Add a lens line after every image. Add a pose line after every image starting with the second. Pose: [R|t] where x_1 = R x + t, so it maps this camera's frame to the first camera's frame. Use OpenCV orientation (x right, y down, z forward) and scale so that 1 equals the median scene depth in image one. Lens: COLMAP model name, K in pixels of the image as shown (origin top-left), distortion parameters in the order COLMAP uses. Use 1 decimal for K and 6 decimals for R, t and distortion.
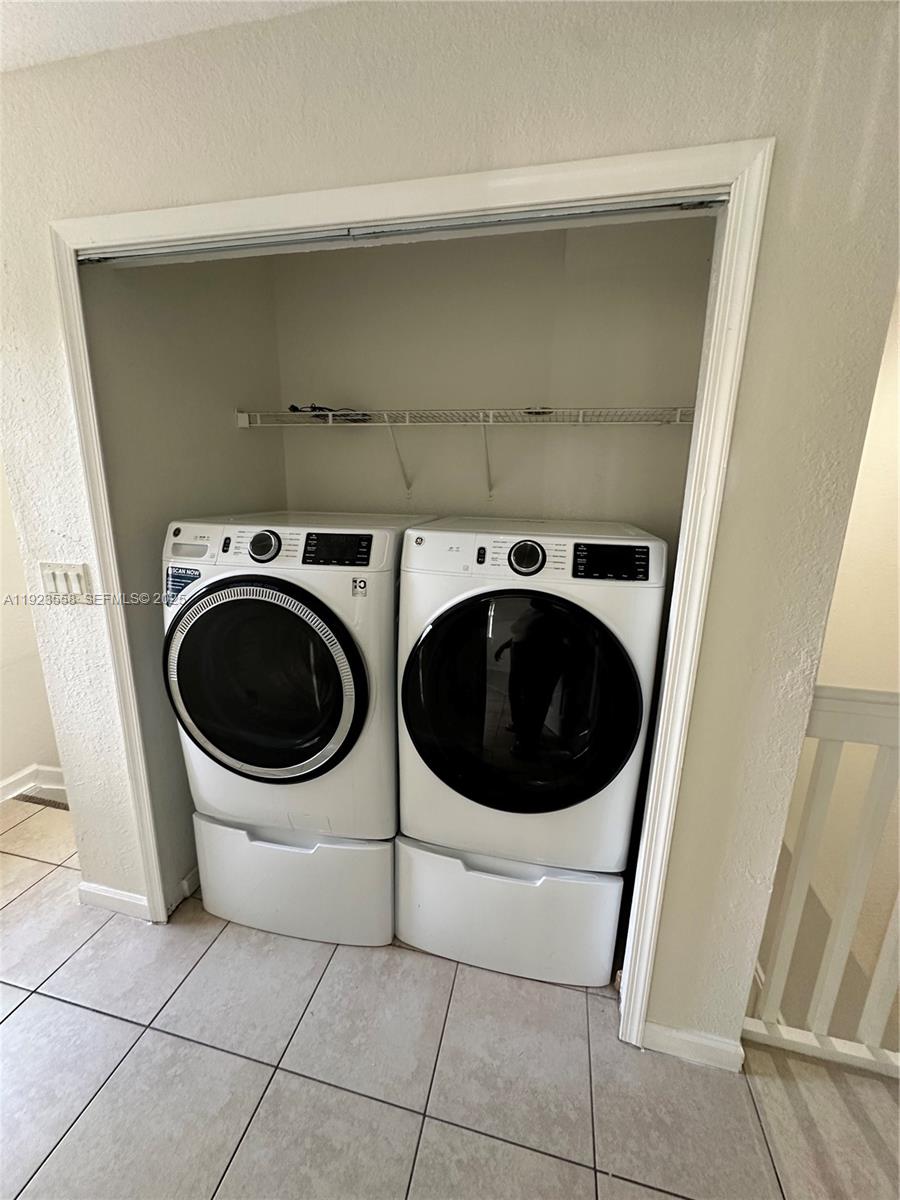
lens RADIAL K [[474.8, 0, 451.8], [0, 474.8, 601.2], [0, 0, 1]] dist [0.004515, -0.003119]
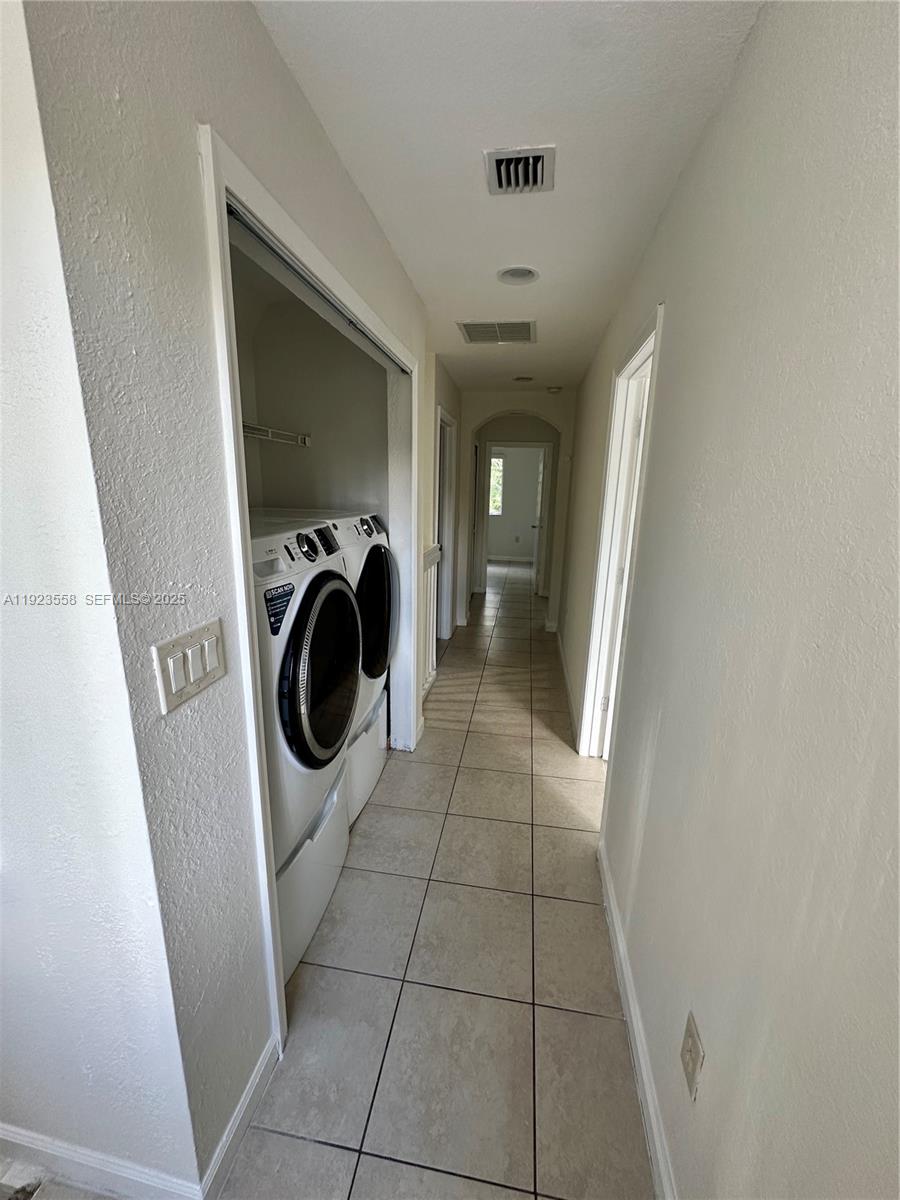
lens RADIAL K [[474.8, 0, 451.2], [0, 474.8, 600.8], [0, 0, 1]] dist [0.004515, -0.003119]
pose [[-0.058820, -0.263858, 0.962766, -1.497895], [0.212033, 0.939128, 0.270334, -0.223665], [-0.975491, 0.220039, 0.000707, 0.696935]]
